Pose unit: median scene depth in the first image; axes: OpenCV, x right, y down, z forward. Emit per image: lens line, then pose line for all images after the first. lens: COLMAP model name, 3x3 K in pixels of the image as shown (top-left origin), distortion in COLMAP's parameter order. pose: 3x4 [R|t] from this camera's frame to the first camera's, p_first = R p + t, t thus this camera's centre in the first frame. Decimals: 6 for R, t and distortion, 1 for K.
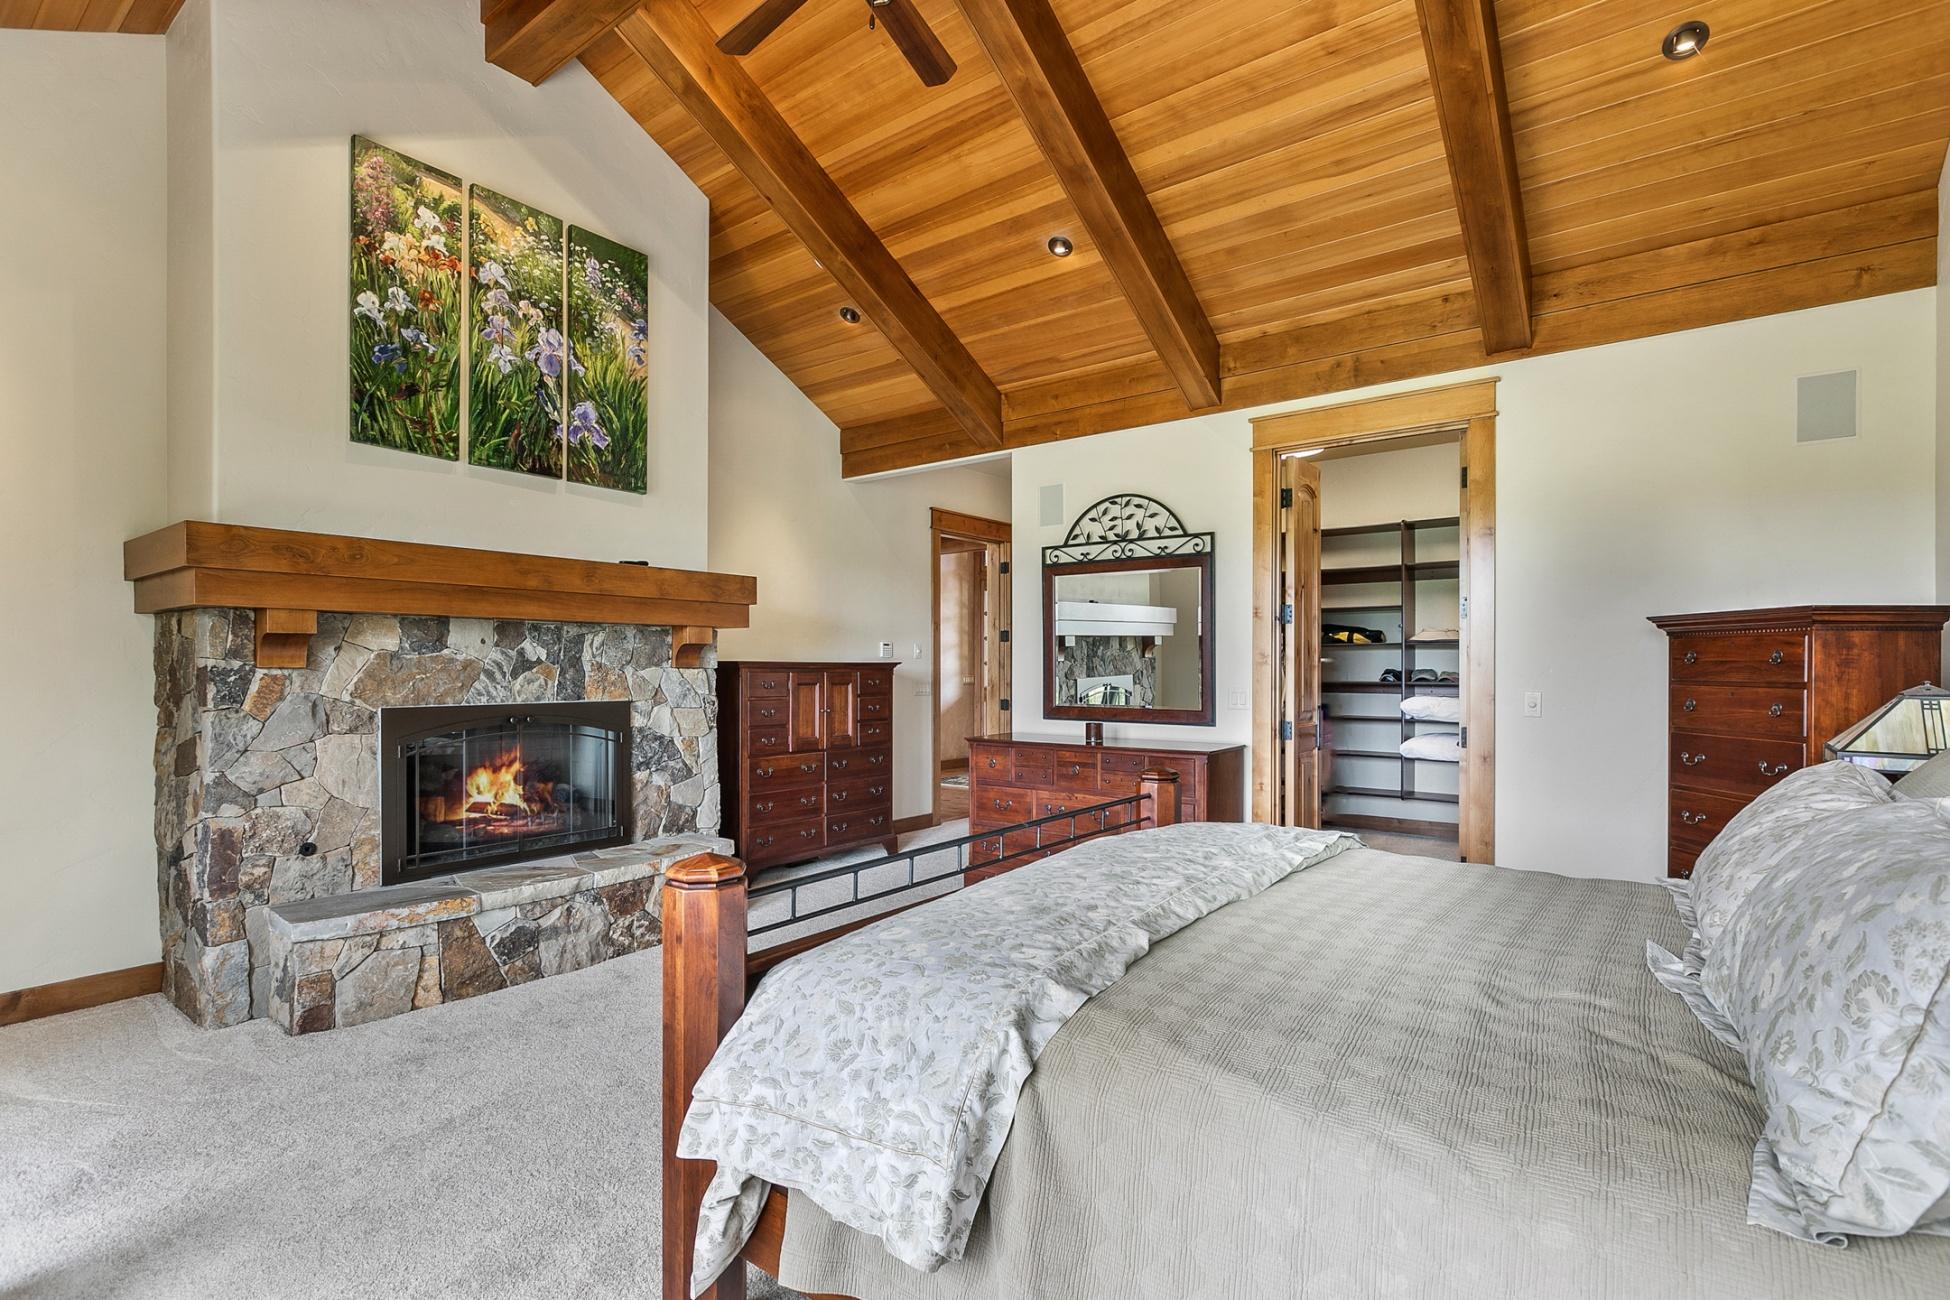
lens RADIAL K [[921.8, 0, 958.2], [0, 921.8, 666.0], [0, 0, 1]] dist [-0.004732, 0.003104]
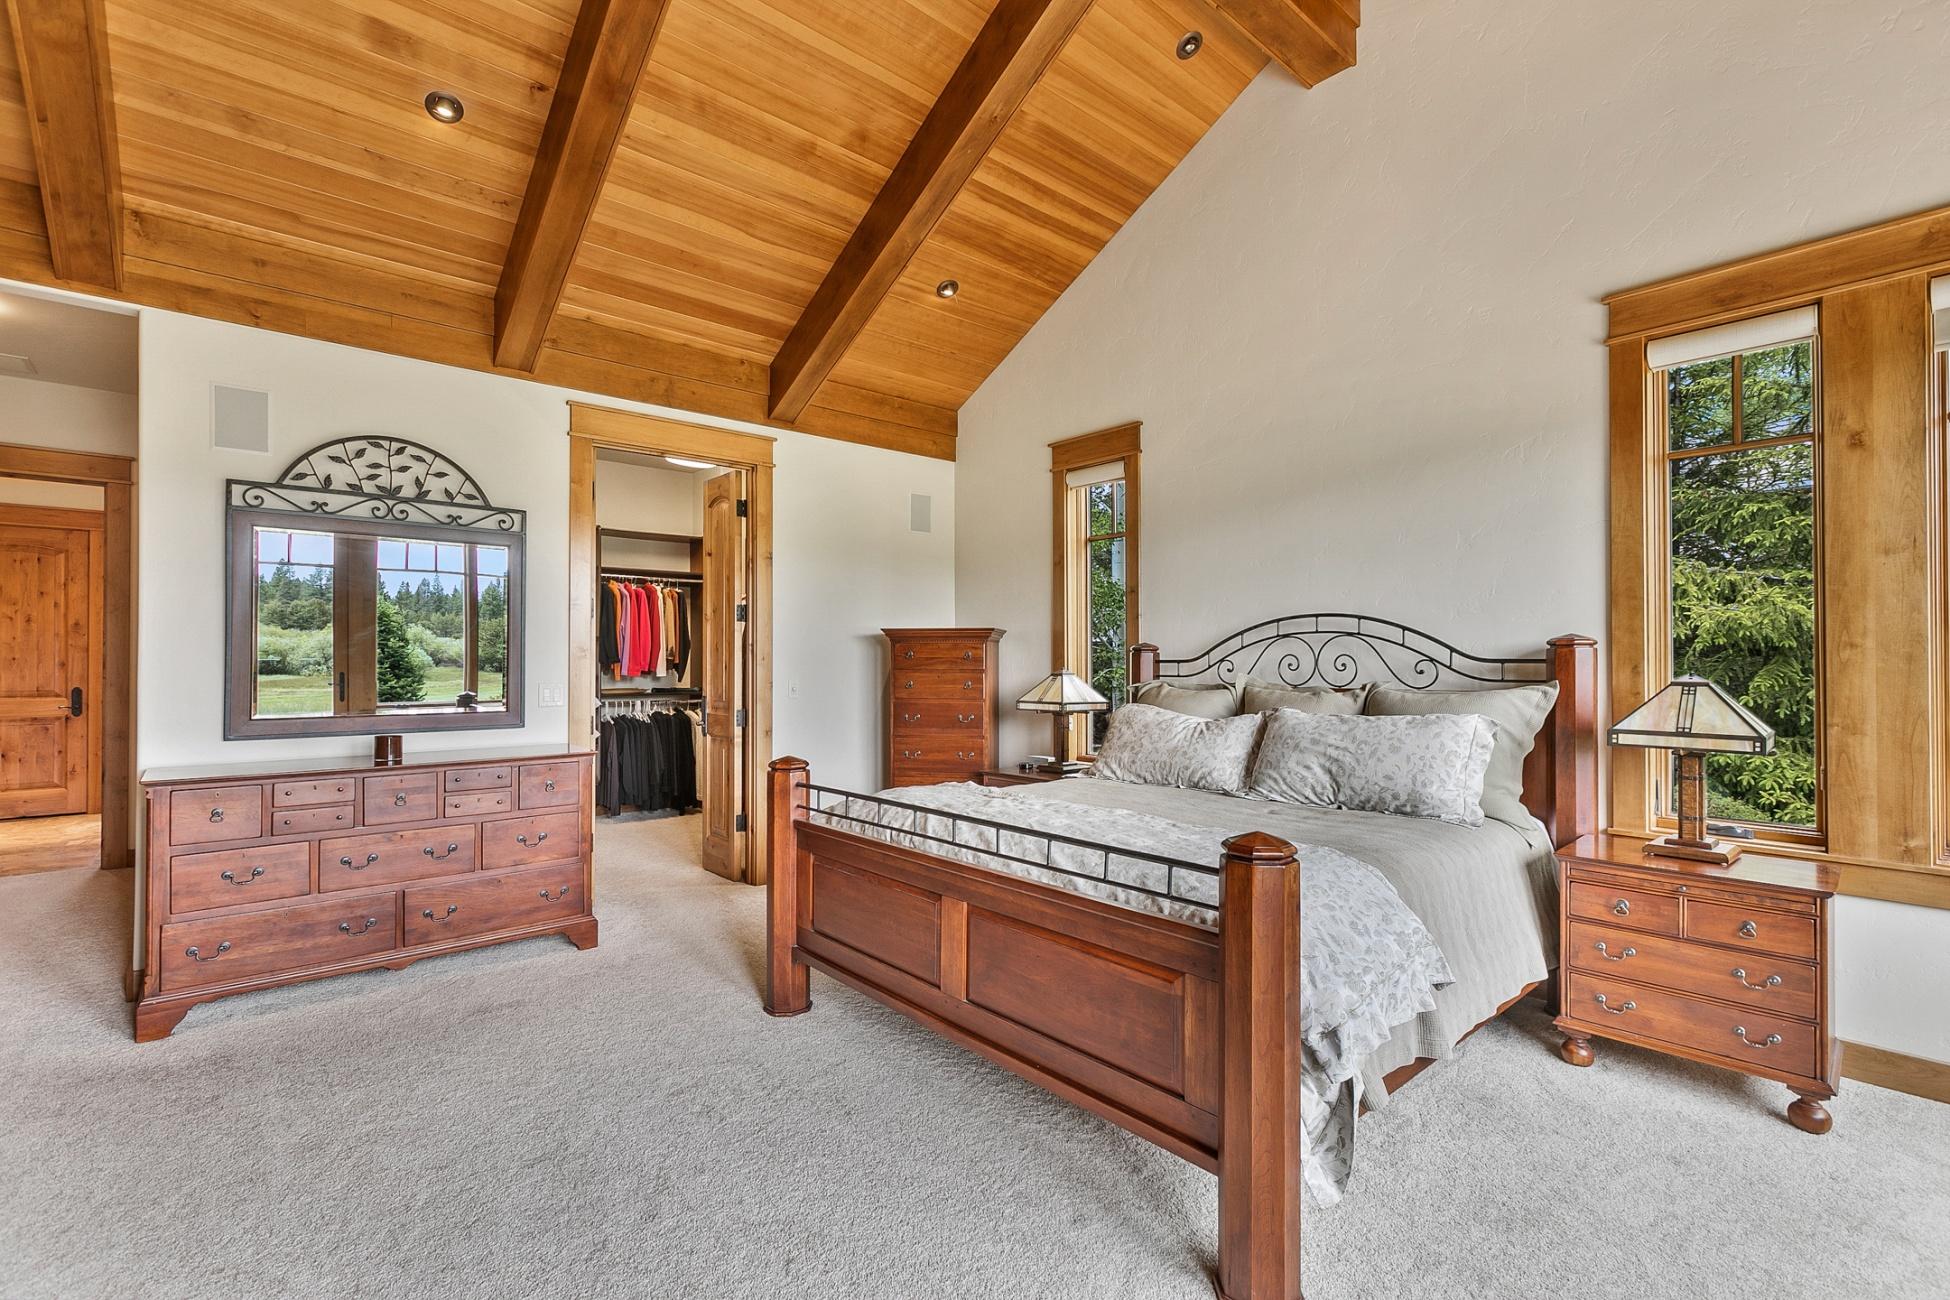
lens RADIAL K [[873.1, 0, 981.0], [0, 873.1, 656.7], [0, 0, 1]] dist [0.007620, -0.001379]
pose [[0.169329, 0.005130, 0.985546, -0.459073], [0.000614, 0.999986, -0.005311, 0.000962], [-0.985559, 0.001504, 0.169324, 0.394411]]
